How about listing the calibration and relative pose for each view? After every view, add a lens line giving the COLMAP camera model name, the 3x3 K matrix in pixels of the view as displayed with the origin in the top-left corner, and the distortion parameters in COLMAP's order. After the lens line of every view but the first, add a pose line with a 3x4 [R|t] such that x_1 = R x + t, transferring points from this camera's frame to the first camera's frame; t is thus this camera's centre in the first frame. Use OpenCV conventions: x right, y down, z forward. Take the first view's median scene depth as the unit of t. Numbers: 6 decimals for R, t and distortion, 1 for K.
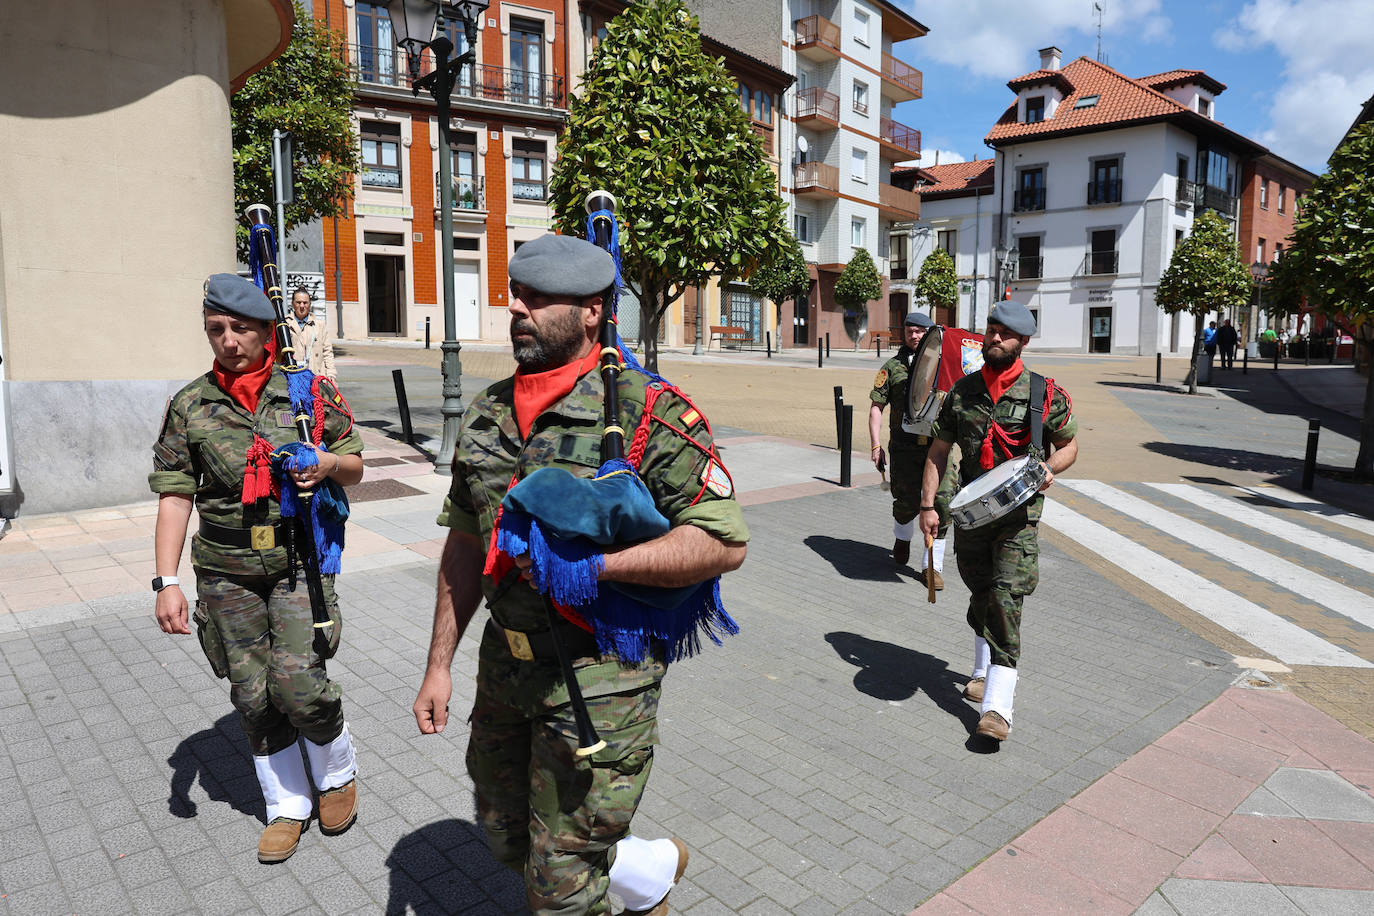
lens RADIAL K [[905.4, 0, 689.5], [0, 905.4, 447.7], [0, 0, 1]] dist [0.004461, -0.000394]
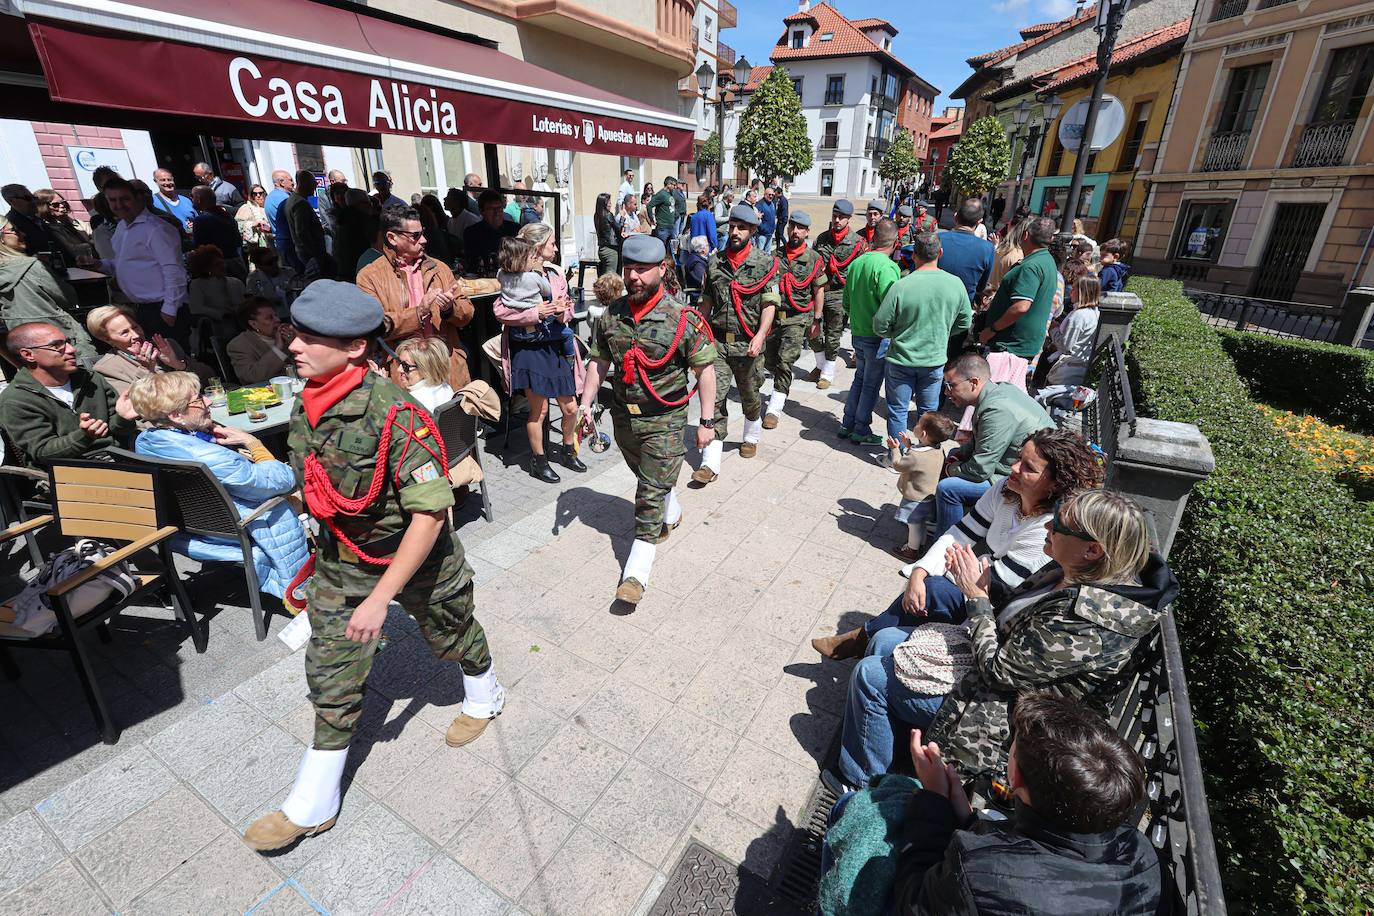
lens RADIAL K [[632.0, 0, 672.8], [0, 632.0, 457.5], [0, 0, 1]] dist [-0.000794, 0.000421]
pose [[0.963984, -0.092733, 0.249268, -0.416349], [0.015304, 0.955032, 0.296107, 0.032725], [-0.265518, -0.281628, 0.922055, -0.474445]]
